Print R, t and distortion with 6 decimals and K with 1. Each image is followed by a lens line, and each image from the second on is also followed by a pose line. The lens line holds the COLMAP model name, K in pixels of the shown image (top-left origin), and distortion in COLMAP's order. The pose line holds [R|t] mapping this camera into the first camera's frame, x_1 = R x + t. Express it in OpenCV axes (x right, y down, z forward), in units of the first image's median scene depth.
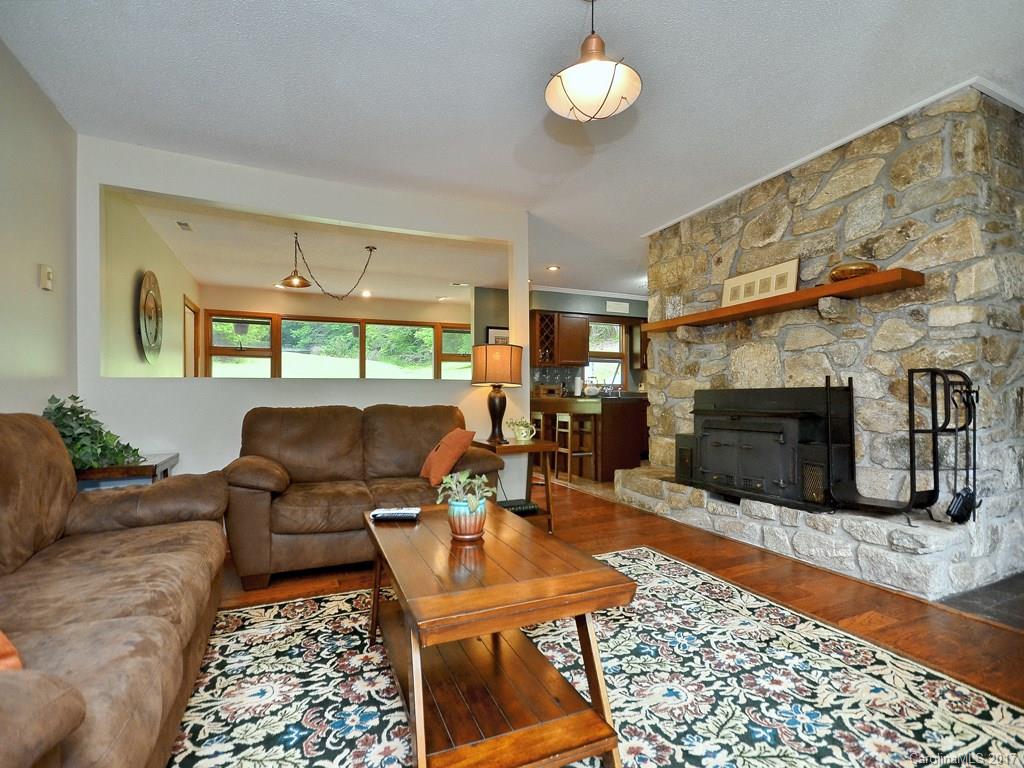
lens RADIAL K [[487.8, 0, 513.0], [0, 487.8, 402.1], [0, 0, 1]] dist [0.004636, -0.000146]
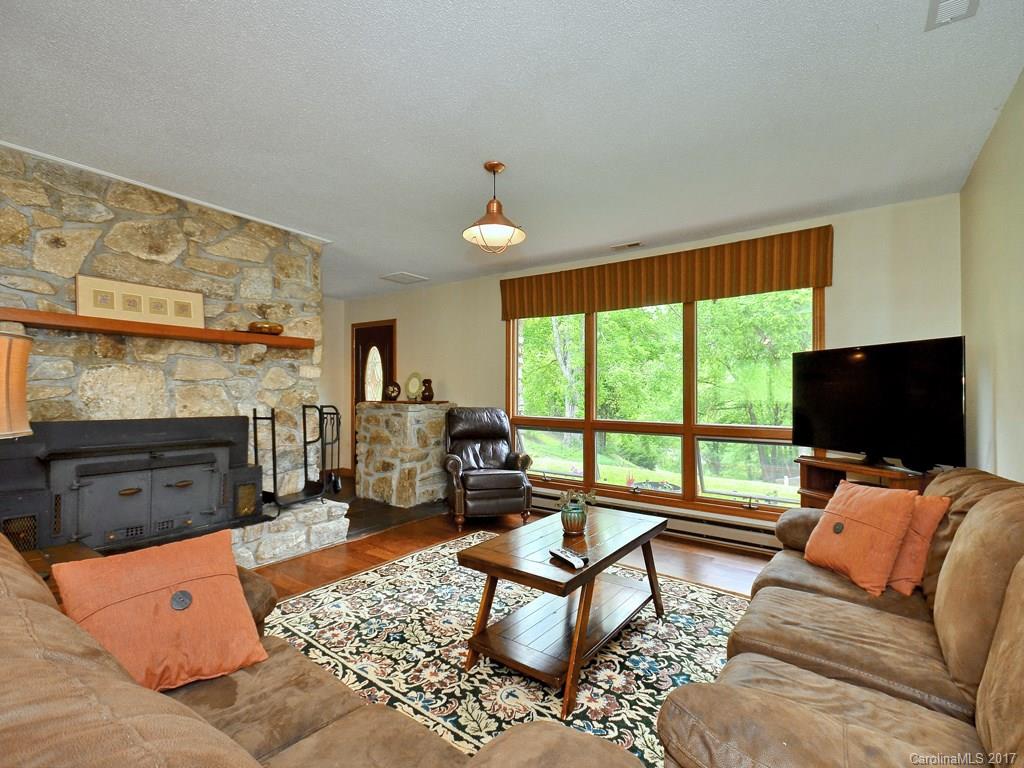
lens RADIAL K [[472.4, 0, 509.2], [0, 472.4, 389.1], [0, 0, 1]] dist [0.005560, 0.000191]
pose [[-0.500475, 0.014556, 0.865628, -0.931562], [0.007075, 0.999894, -0.012724, -0.108842], [-0.865722, -0.000243, -0.500525, 1.405625]]
